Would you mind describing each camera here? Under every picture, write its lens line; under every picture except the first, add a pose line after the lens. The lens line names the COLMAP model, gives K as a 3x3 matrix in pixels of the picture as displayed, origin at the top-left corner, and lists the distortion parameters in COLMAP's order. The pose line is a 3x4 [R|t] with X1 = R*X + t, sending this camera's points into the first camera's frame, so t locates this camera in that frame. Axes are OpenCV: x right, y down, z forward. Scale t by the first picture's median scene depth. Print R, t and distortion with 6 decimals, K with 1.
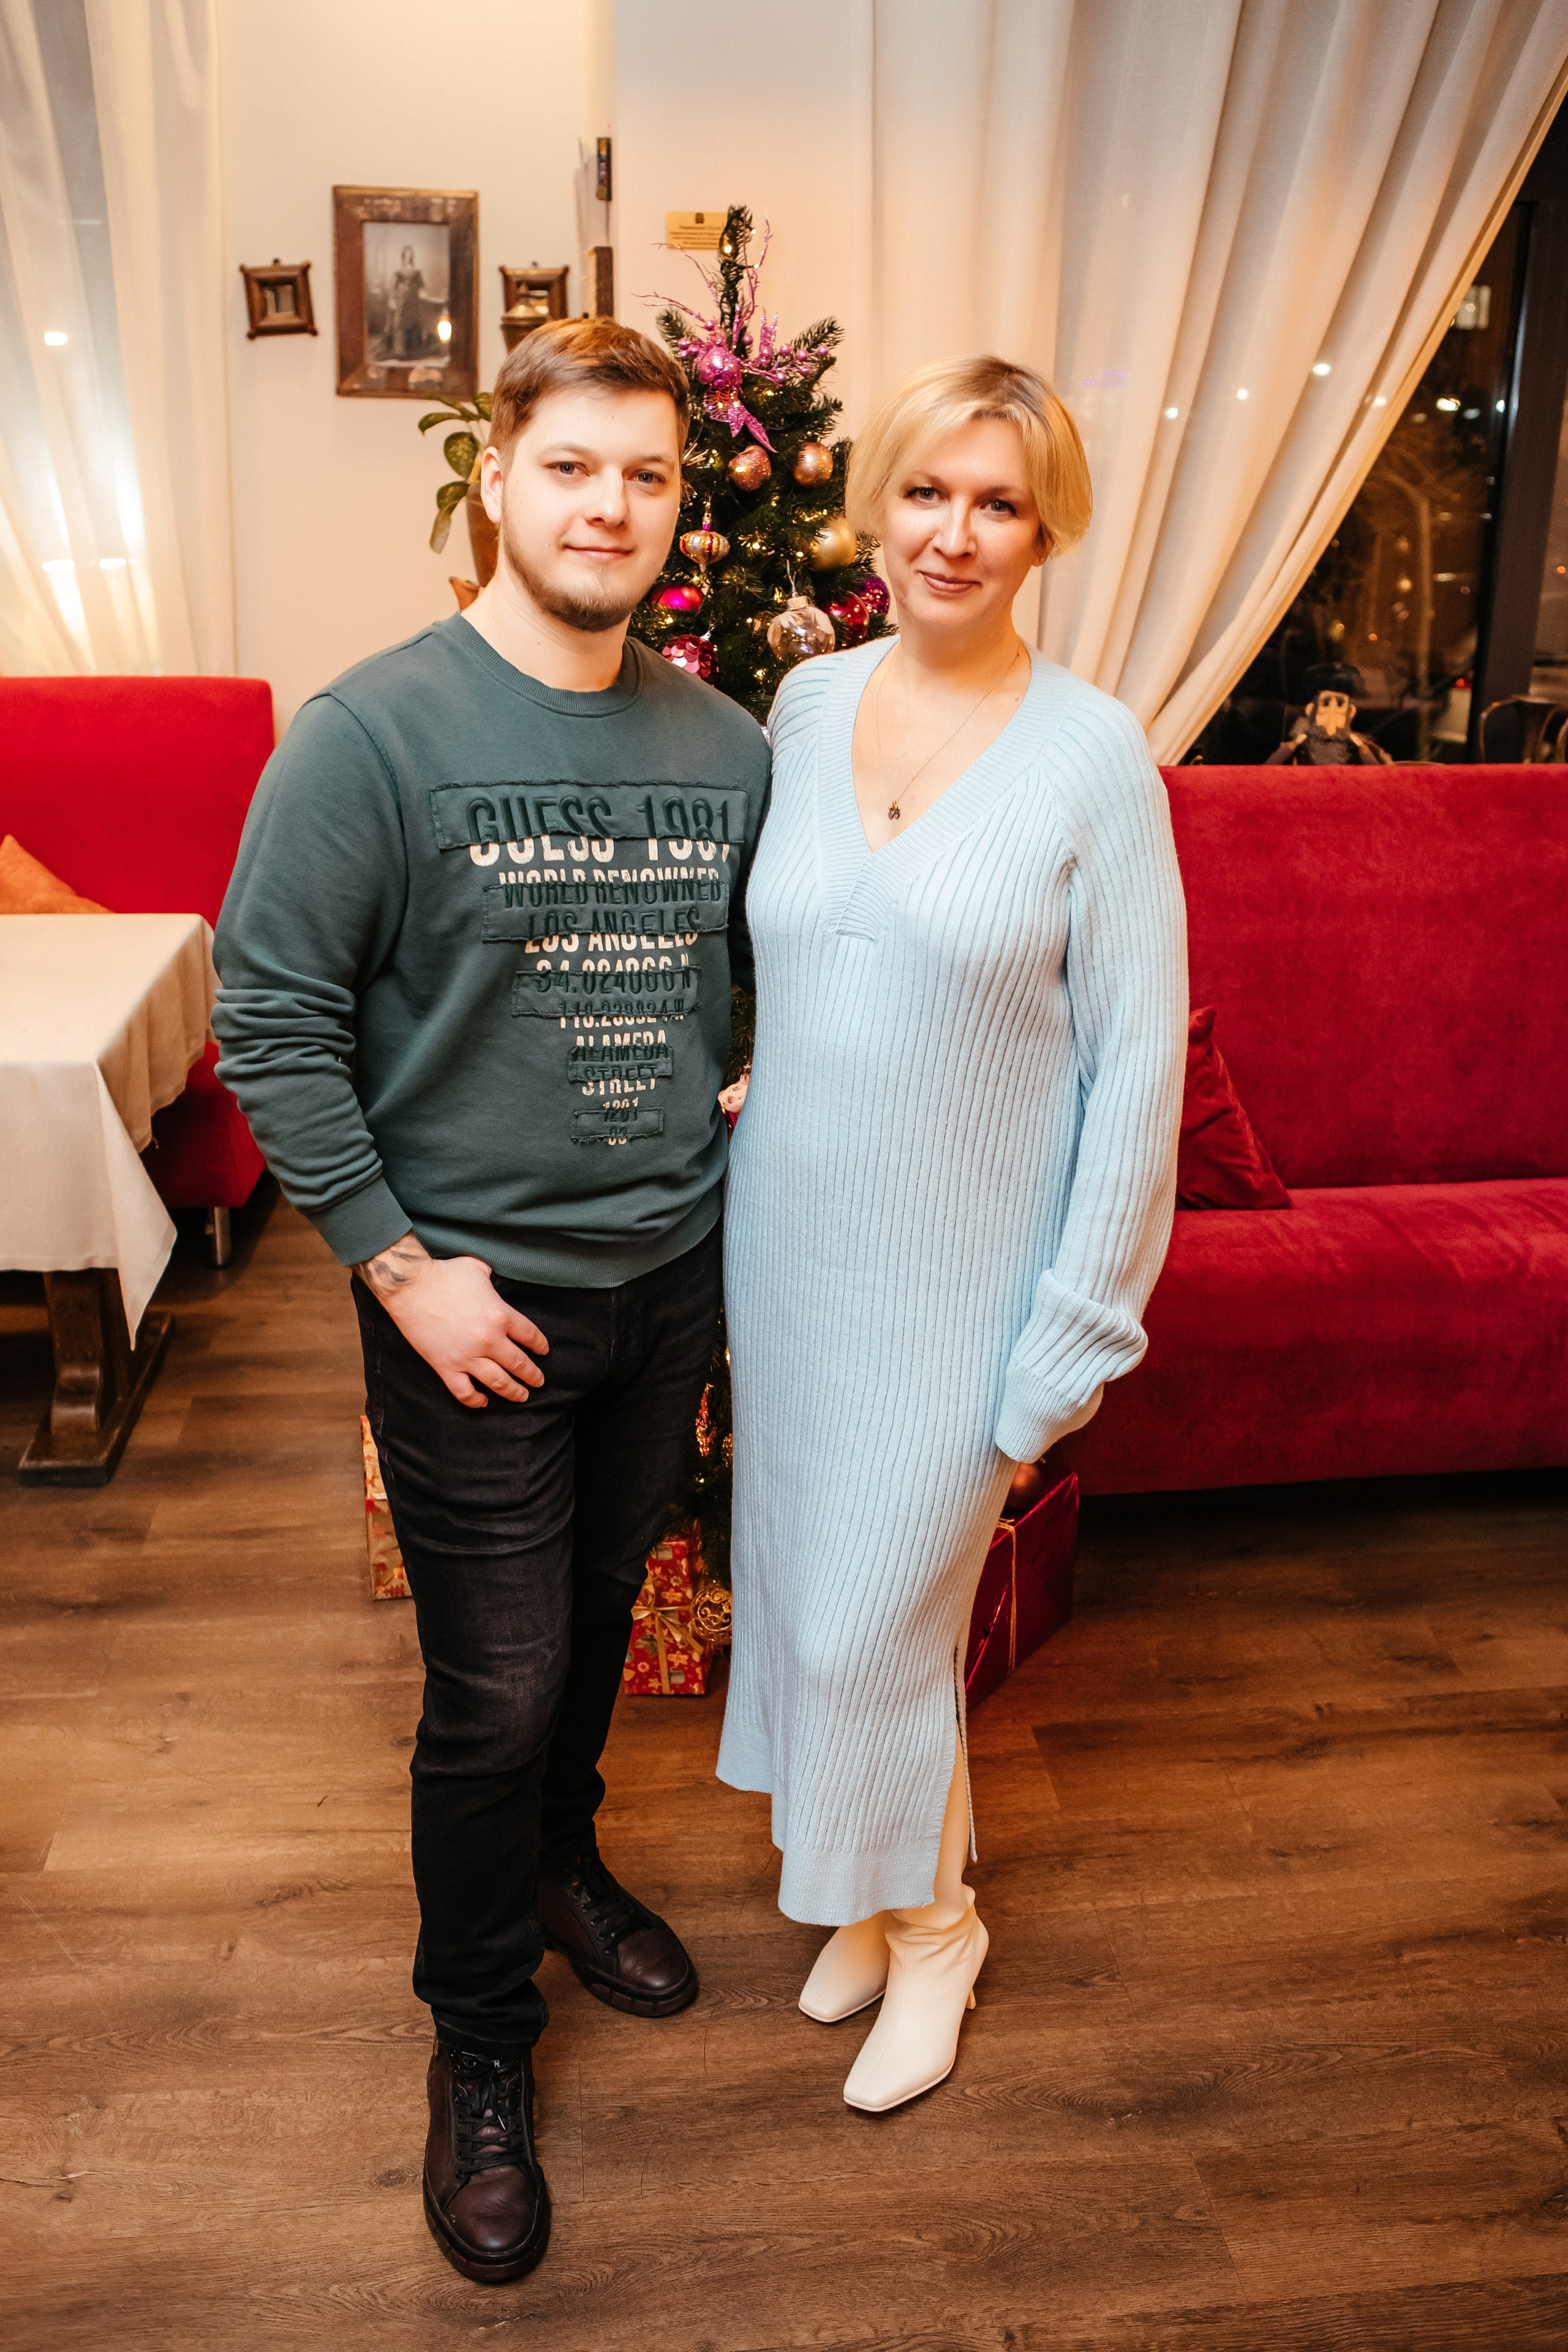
lens RADIAL K [[2156.7, 0, 784.0], [0, 2156.7, 1176.0], [0, 0, 1]] dist [-0.089451, 0.144754]
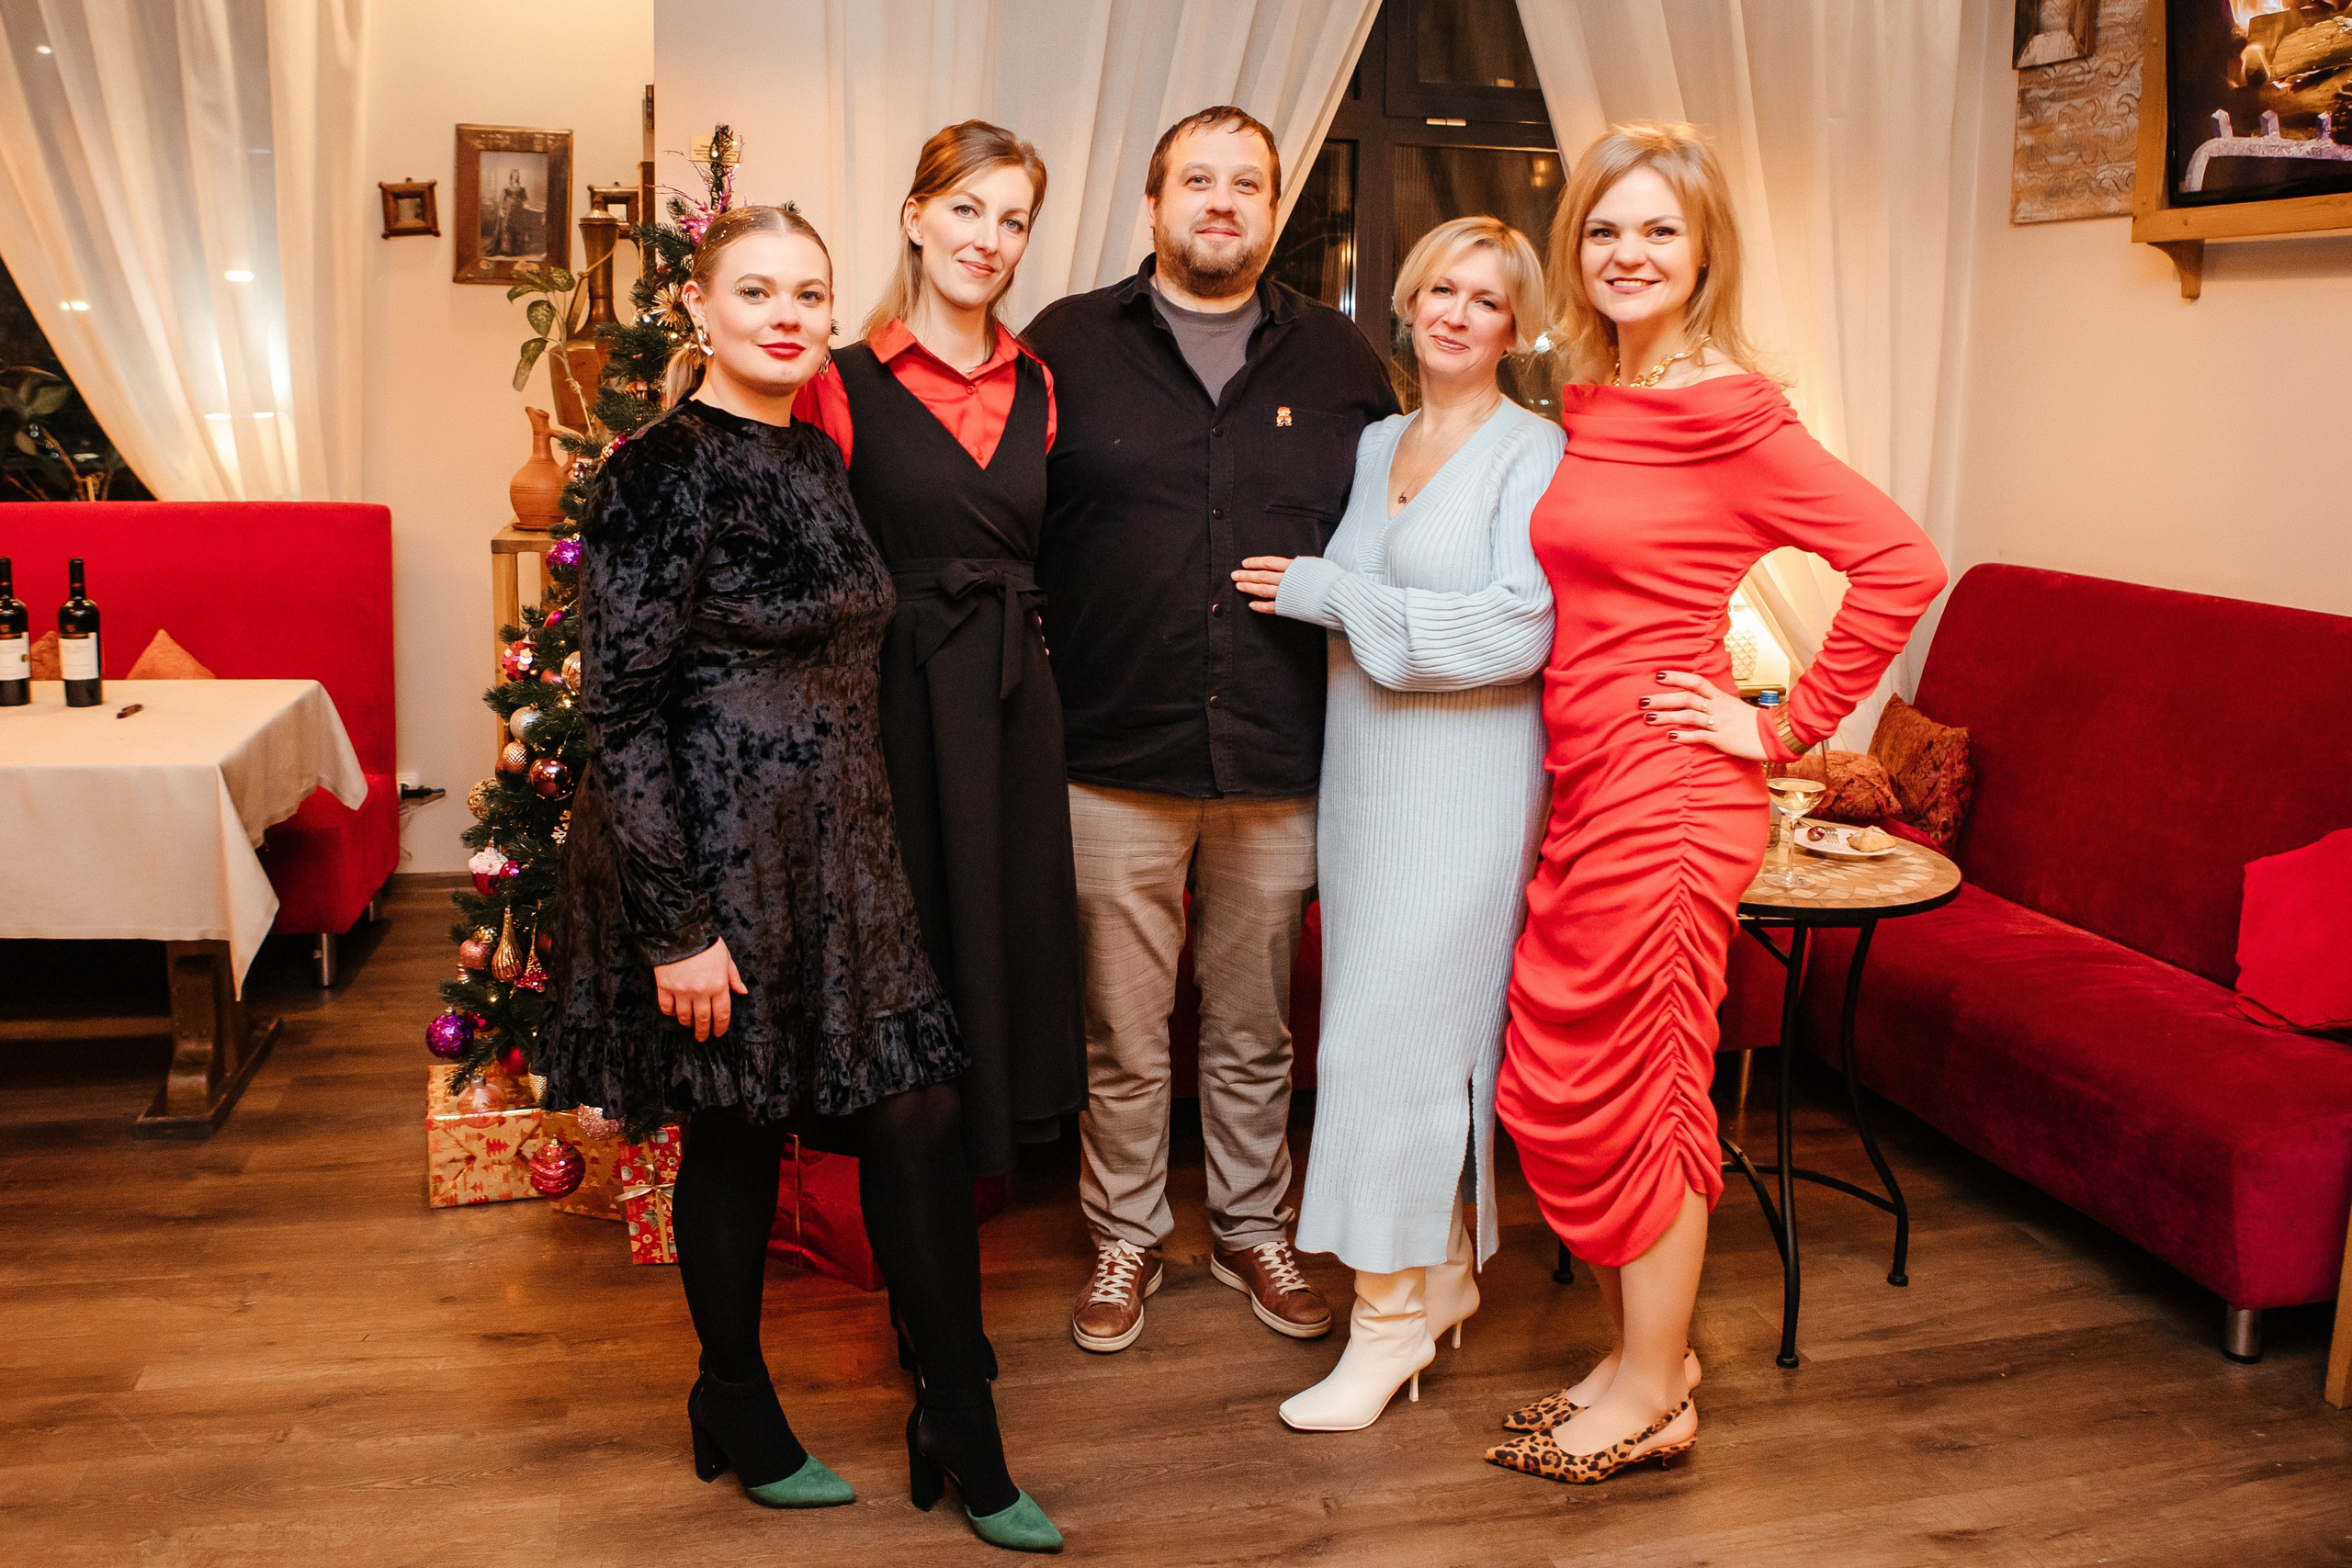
lens RADIAL K [[2111.5, 0, 1166.3], [0, 2111.5, 679.9], [0, 0, 1]] dist [-0.101392, 0.092622]
pose [[0.994904, -0.009445, 0.100385, 0.109284], [0.028667, 0.981013, -0.191810, 0.146421], [-0.096667, 0.193710, 0.976285, -0.249144]]
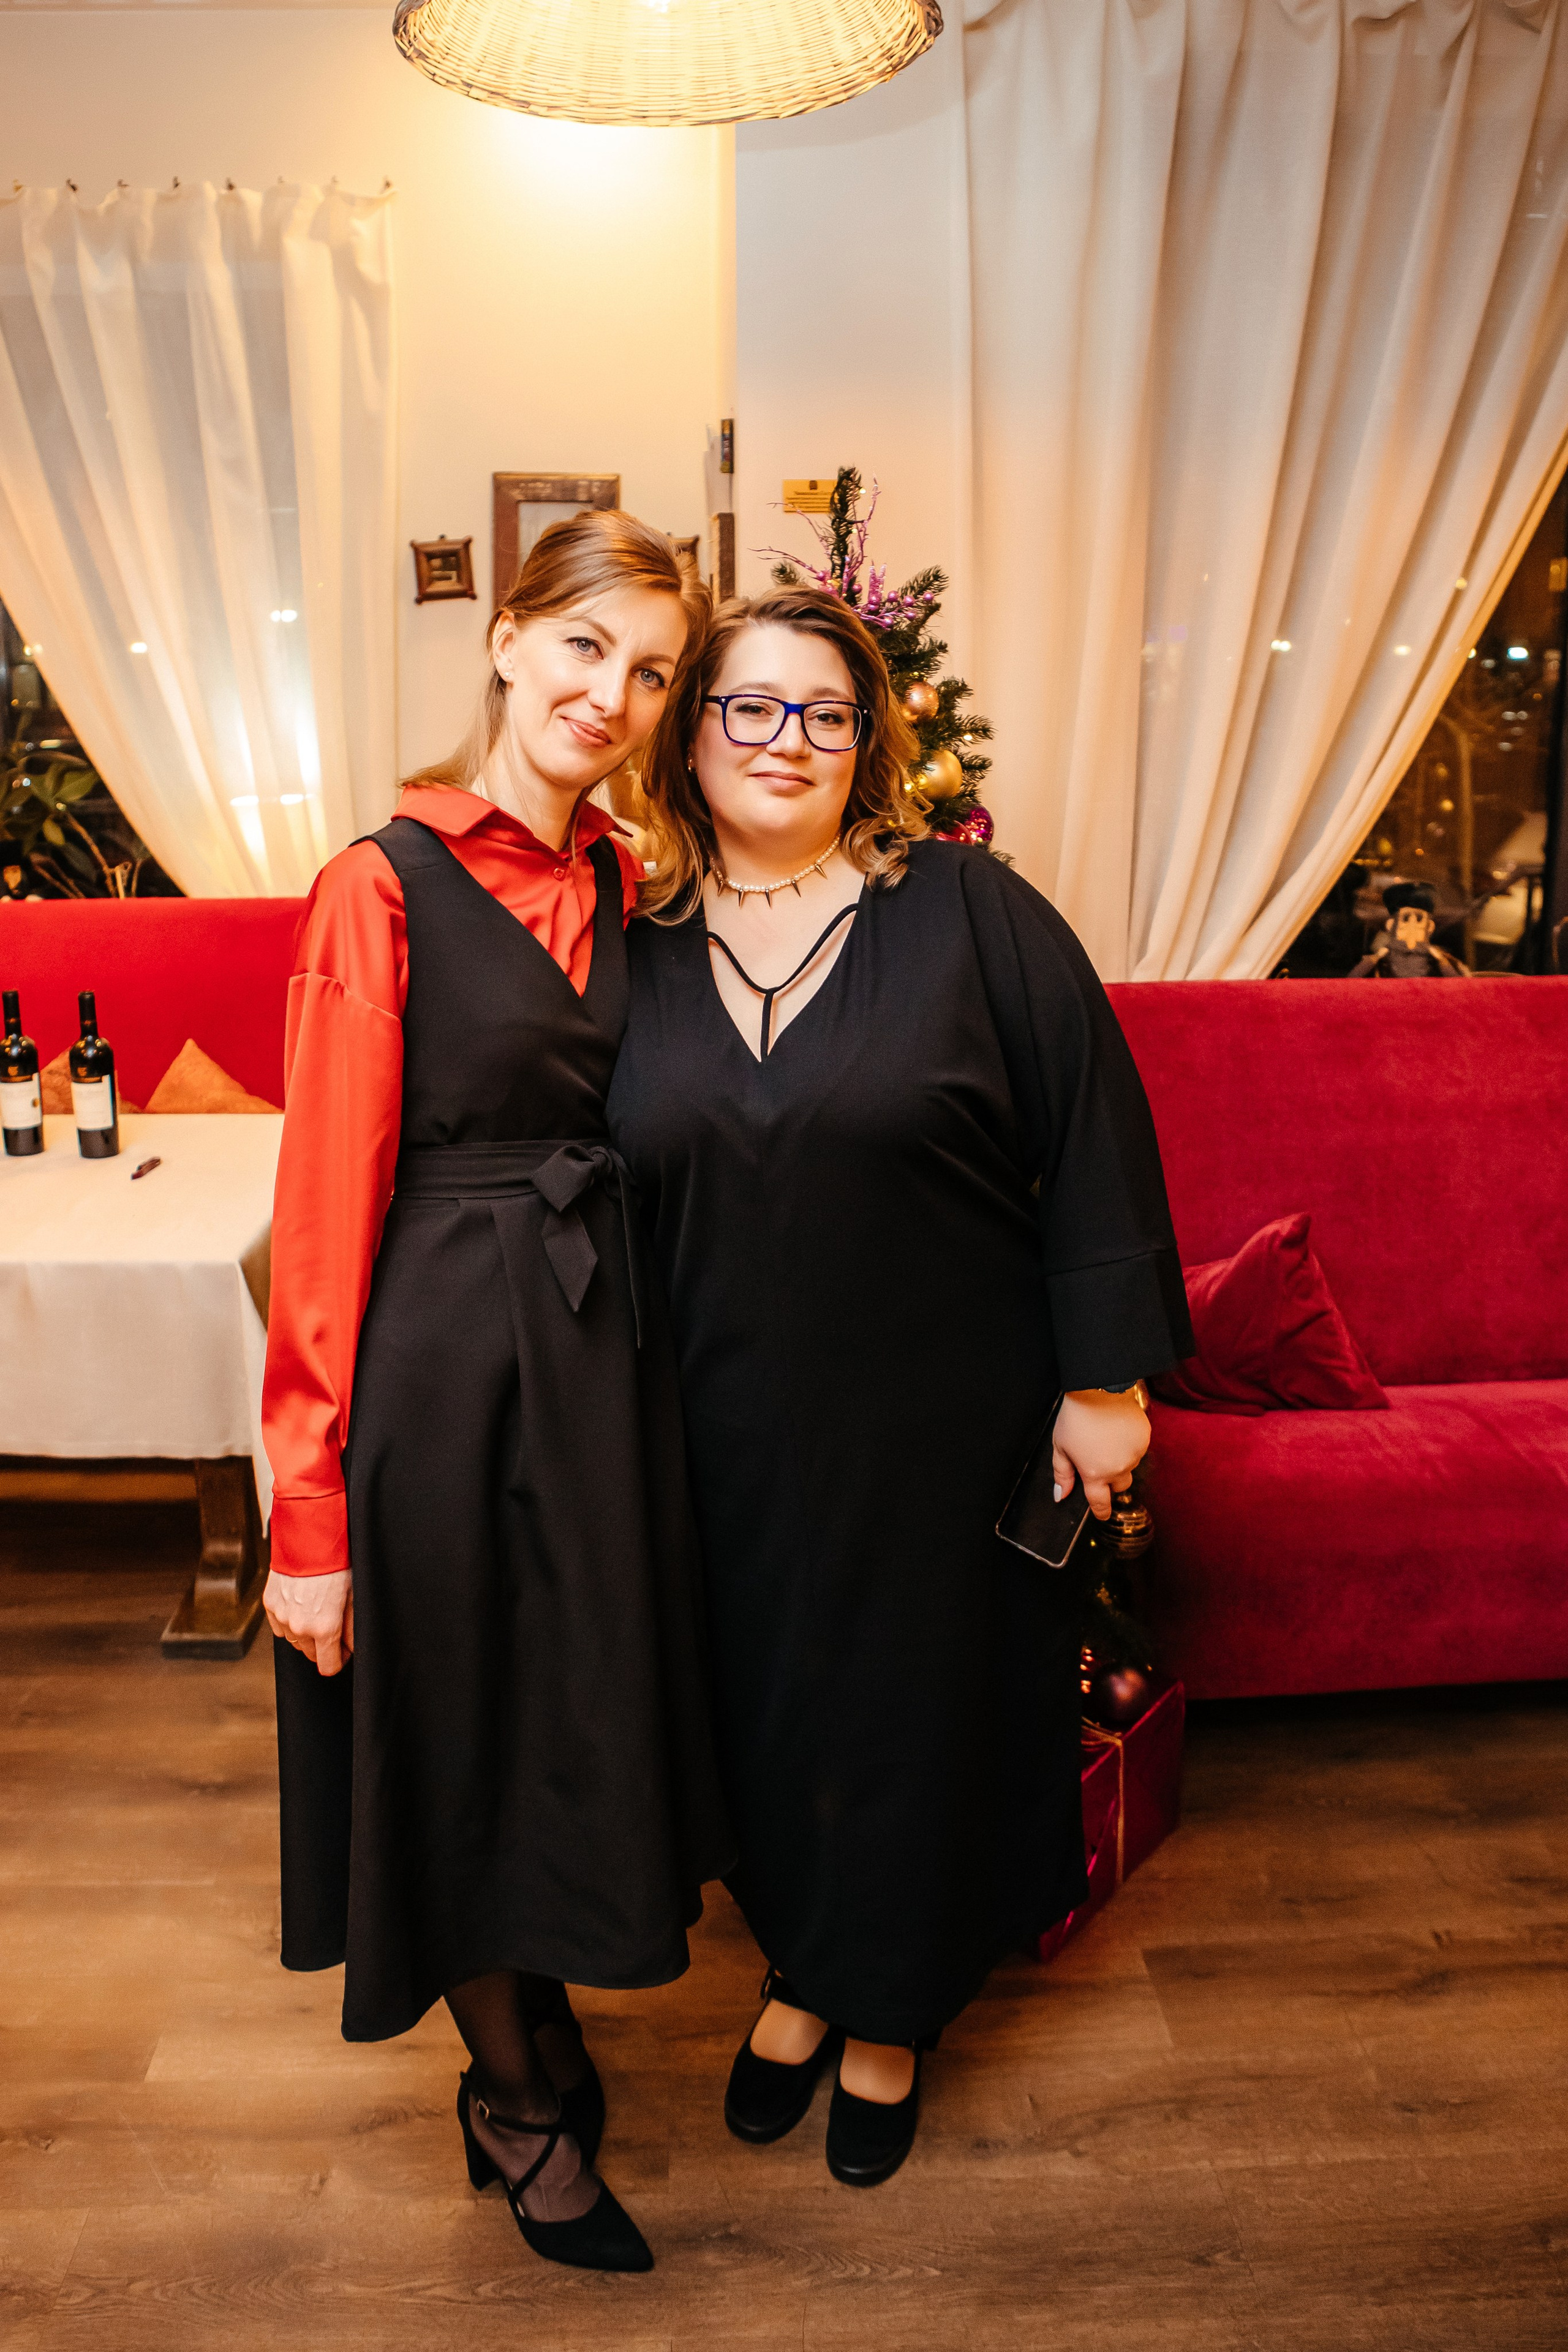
lens RADIAL K [[1846.2, 0, 758.6], [0, 1846.2, 1088.9], [0, 0, 1]] dist [-0.089975, 0.068413]
pose [[0.997395, 0.000964, -0.072128, 0.000054], [-0.009479, 0.992992, -0.117801, -0.033820], [0.071509, 0.118178, 0.990414, 0.111908]]
